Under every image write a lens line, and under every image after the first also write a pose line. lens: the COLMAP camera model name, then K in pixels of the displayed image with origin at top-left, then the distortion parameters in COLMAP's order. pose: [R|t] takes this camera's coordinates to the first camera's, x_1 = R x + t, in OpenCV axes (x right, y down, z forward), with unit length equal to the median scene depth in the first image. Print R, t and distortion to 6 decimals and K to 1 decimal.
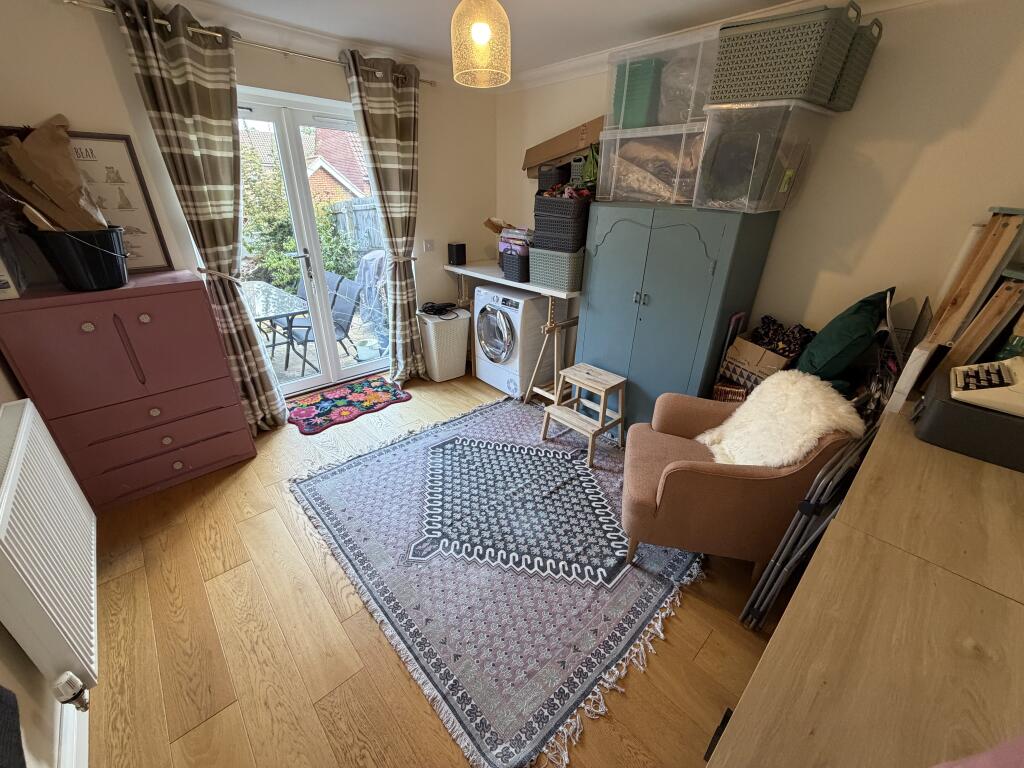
lens RADIAL K [[406.8, 0, 510.0], [0, 406.8, 382.6], [0, 0, 1]] dist [0.000196, -0.000115]
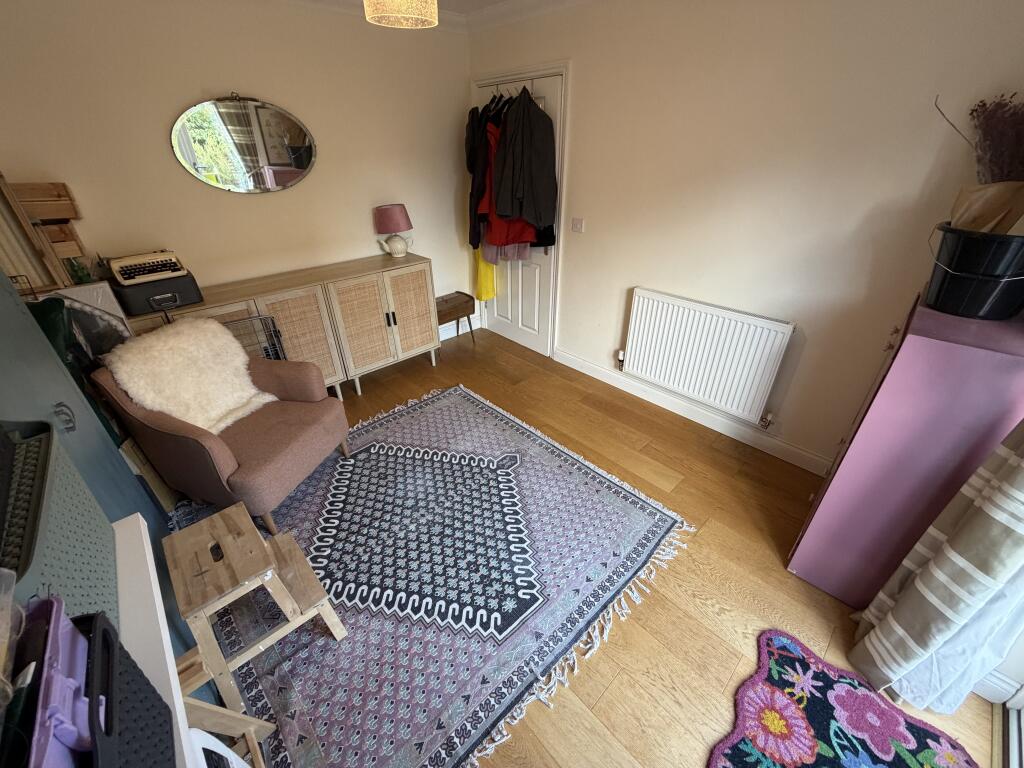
lens RADIAL K [[406.8, 0, 511.7], [0, 406.8, 384.9], [0, 0, 1]] dist [0.000196, -0.000115]
pose [[-0.999901, -0.000199, -0.014079, -0.181337], [-0.011760, 0.561675, 0.827275, -0.662069], [0.007744, 0.827358, -0.561621, 1.343958]]
